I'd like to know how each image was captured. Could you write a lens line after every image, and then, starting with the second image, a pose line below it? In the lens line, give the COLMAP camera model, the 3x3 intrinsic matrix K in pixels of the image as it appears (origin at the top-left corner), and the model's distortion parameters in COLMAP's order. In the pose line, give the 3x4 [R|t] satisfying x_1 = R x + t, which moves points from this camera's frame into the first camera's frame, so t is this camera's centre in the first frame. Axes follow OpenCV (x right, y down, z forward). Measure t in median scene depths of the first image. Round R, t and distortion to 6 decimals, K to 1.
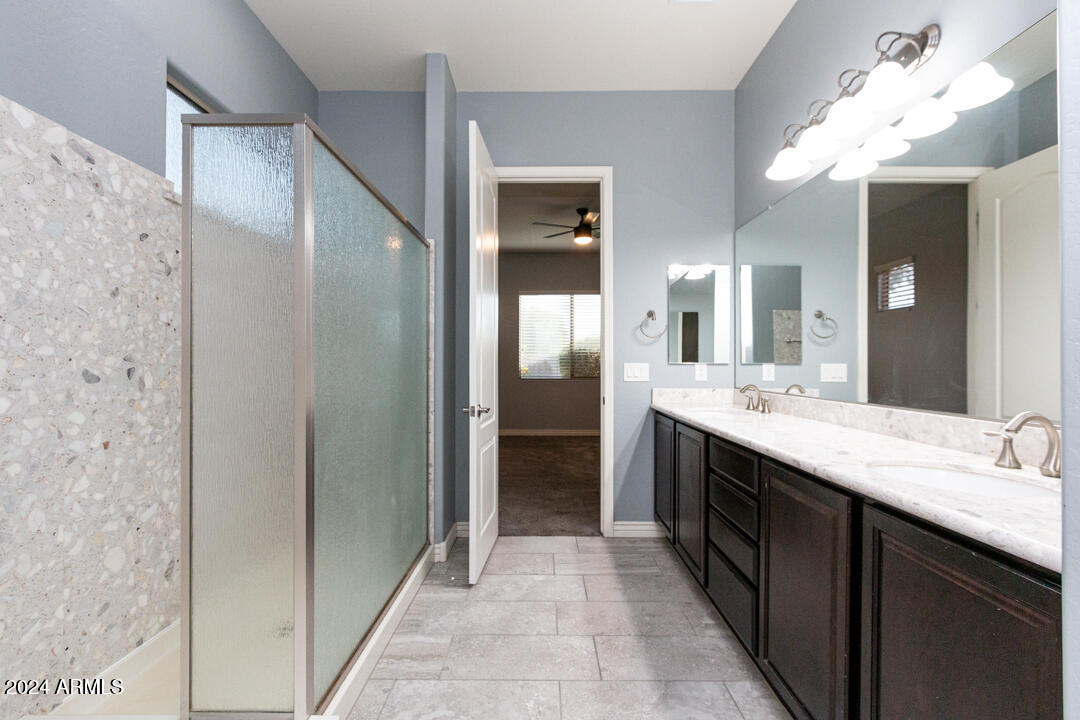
lens RADIAL K [[492.5, 0, 540.4], [0, 492.5, 362.1], [0, 0, 1]] dist [-0.001945, -0.000277]
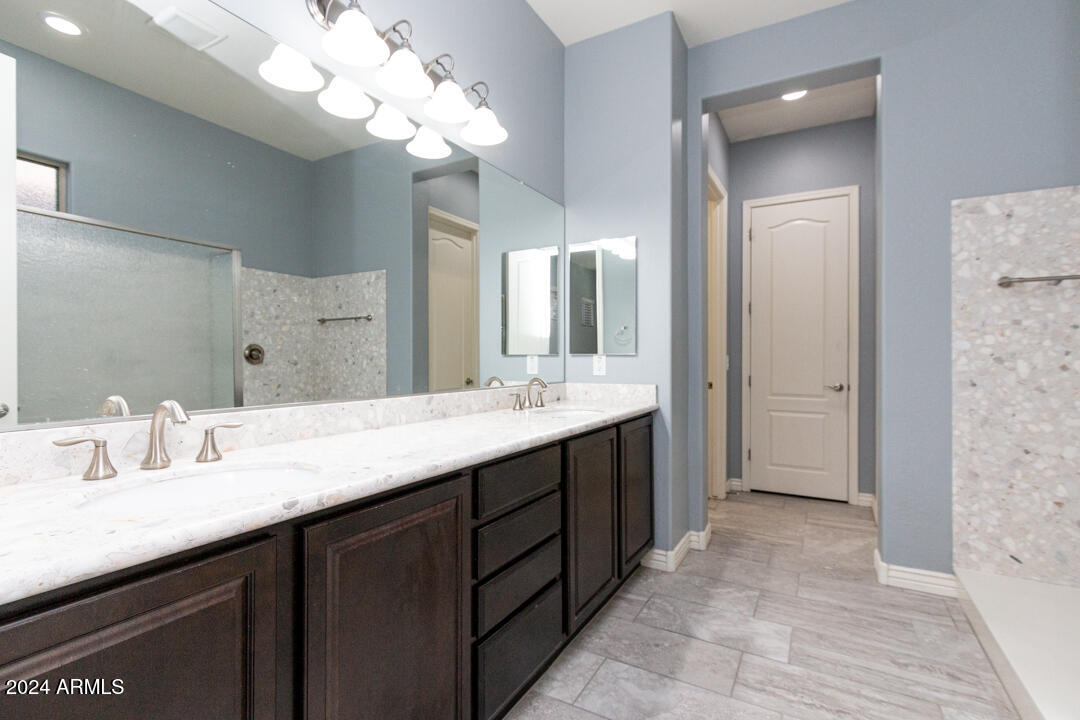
lens RADIAL K [[492.5, 0, 538.3], [0, 492.5, 360.4], [0, 0, 1]] dist [-0.001945, -0.000277]
pose [[-0.870886, -0.026090, 0.490793, -0.004258], [-0.024086, 0.999656, 0.010400, 0.005313], [-0.490895, -0.002764, -0.871214, 1.783802]]
